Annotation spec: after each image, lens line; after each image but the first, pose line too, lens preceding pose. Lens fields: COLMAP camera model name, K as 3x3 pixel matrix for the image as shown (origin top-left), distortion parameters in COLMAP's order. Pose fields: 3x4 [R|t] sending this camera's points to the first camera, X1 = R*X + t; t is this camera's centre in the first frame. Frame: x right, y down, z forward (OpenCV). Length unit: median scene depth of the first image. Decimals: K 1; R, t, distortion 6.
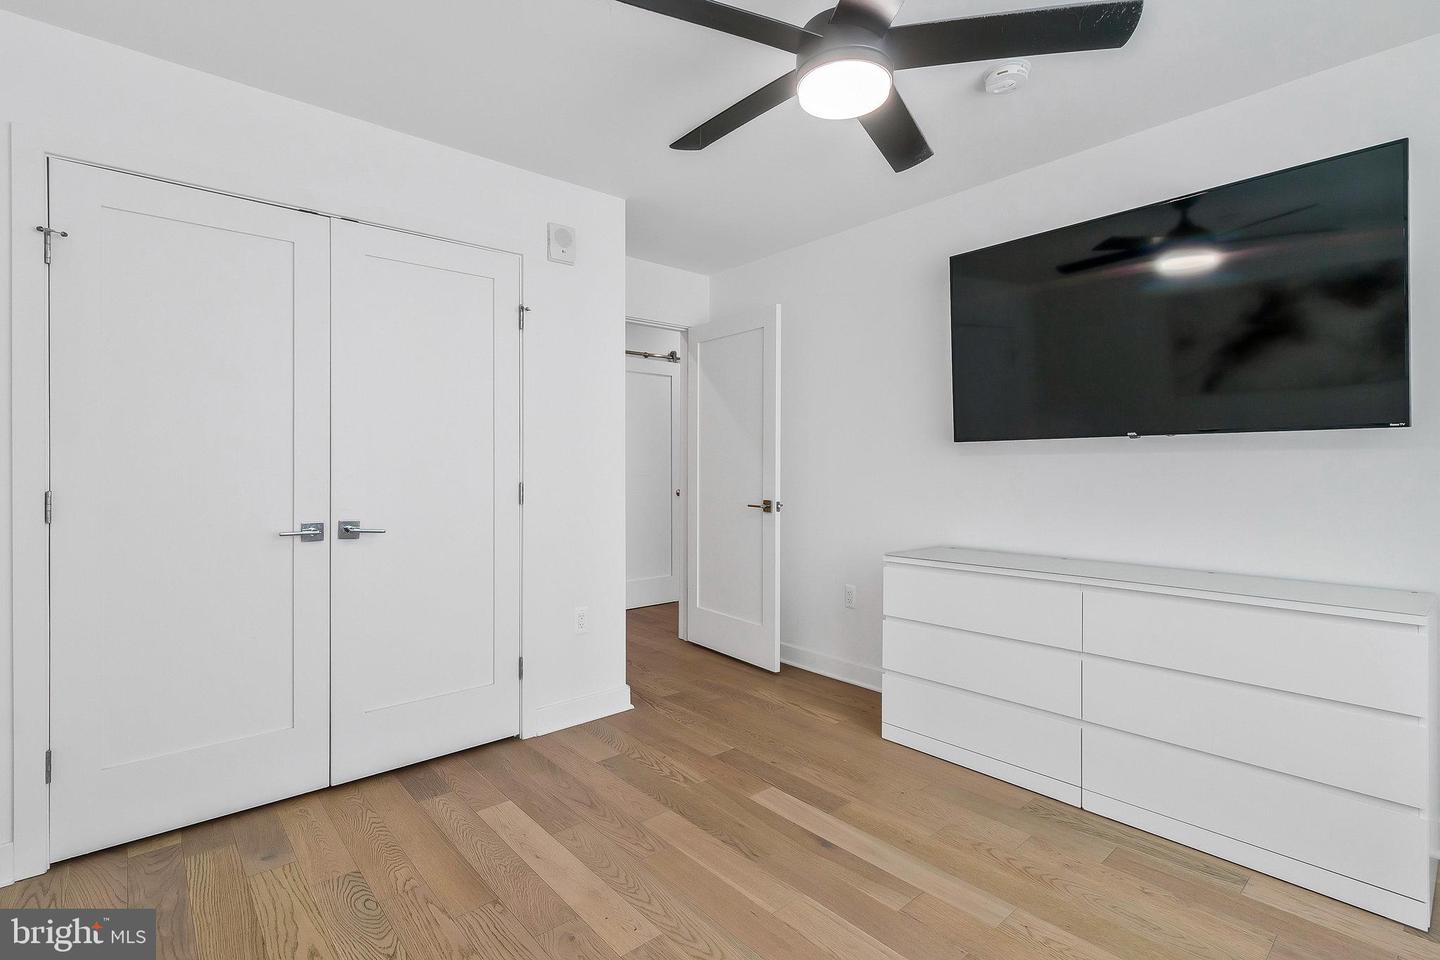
lens RADIAL K [[662.4, 0, 698.3], [0, 662.4, 468.2], [0, 0, 1]] dist [0.000478, -0.000157]
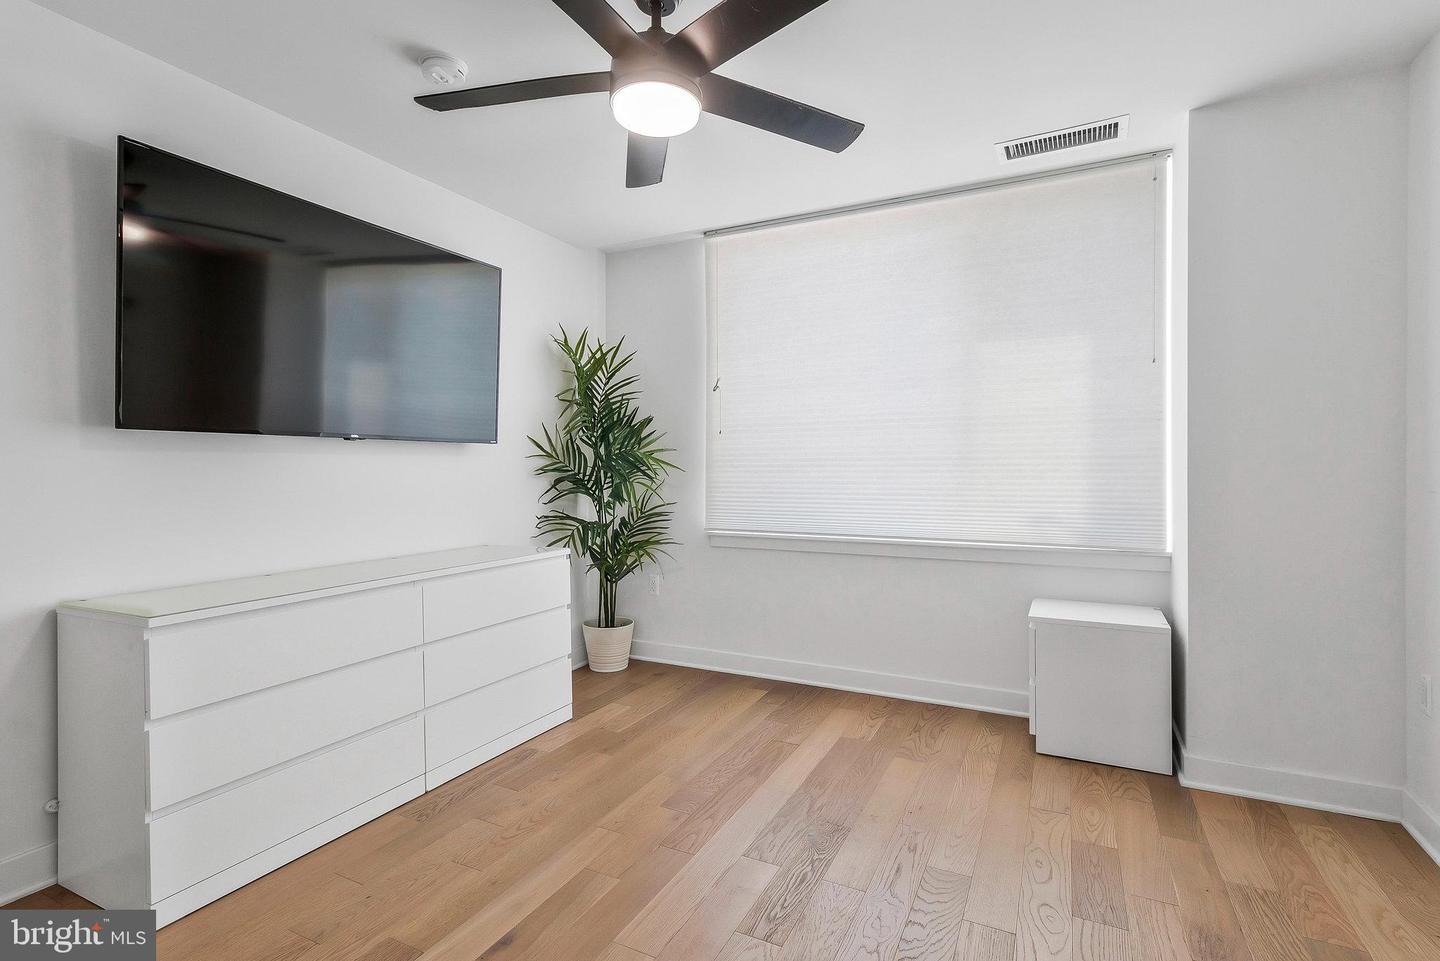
lens RADIAL K [[685.5, 0, 727.1], [0, 685.5, 471.5], [0, 0, 1]] dist [0.006728, -0.000047]
pose [[-0.394016, -0.000111, 0.919103, -0.661327], [0.007216, 0.999969, 0.003214, 0.004819], [-0.919075, 0.007899, -0.394003, 1.066828]]
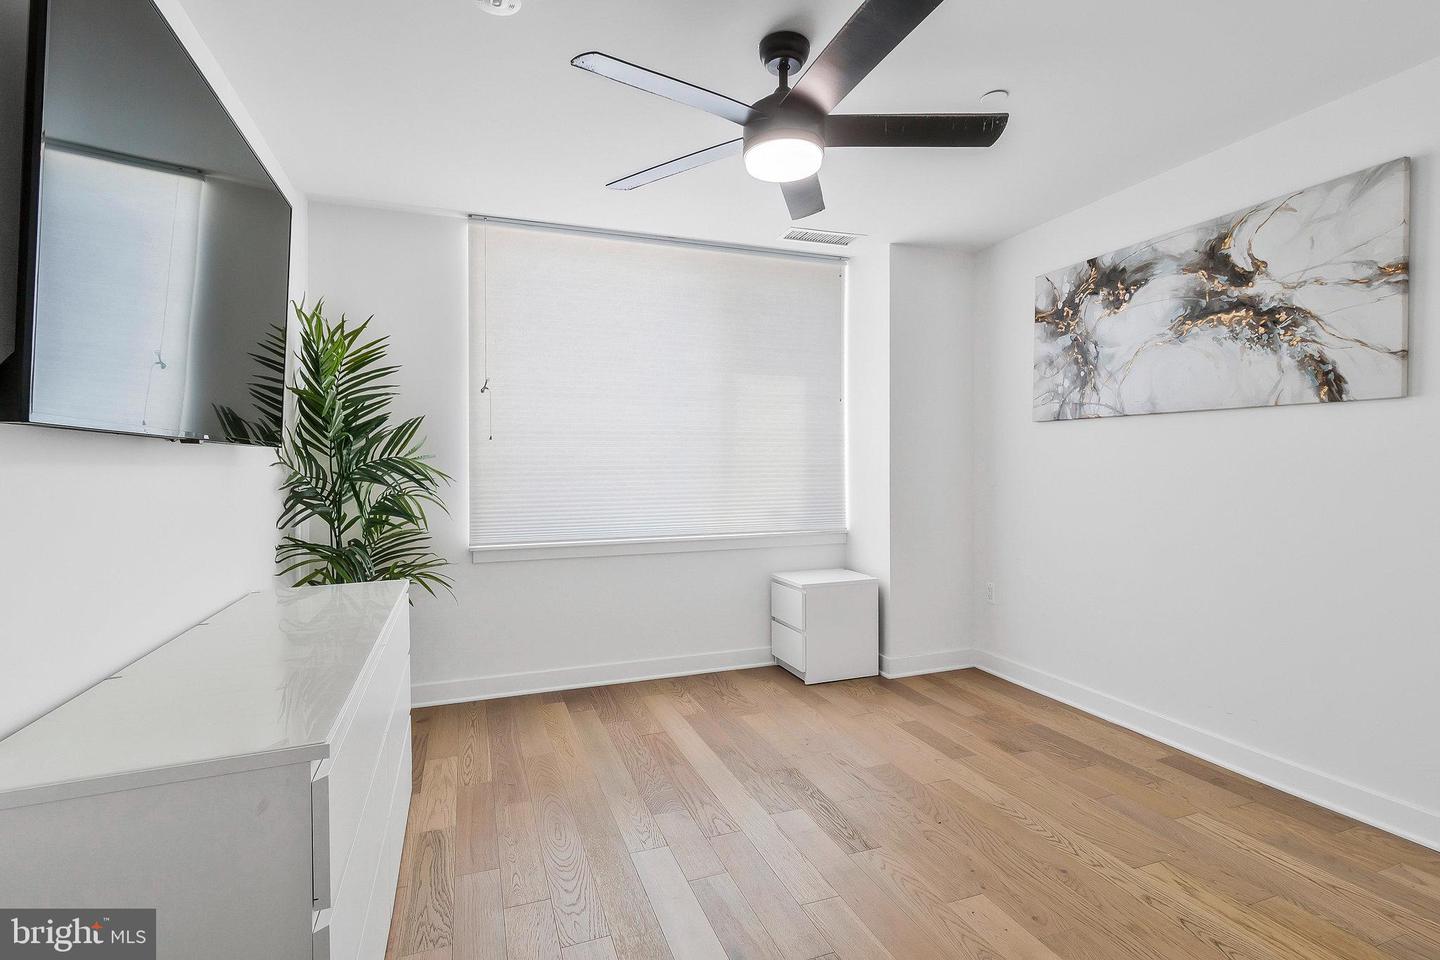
lens RADIAL K [[685.5, 0, 727.1], [0, 685.5, 471.0], [0, 0, 1]] dist [0.006728, -0.000047]
pose [[-0.942718, 0.008397, 0.333485, -0.078080], [0.012357, 0.999876, 0.009756, -0.021624], [-0.333362, 0.013318, -0.942705, 1.755049]]
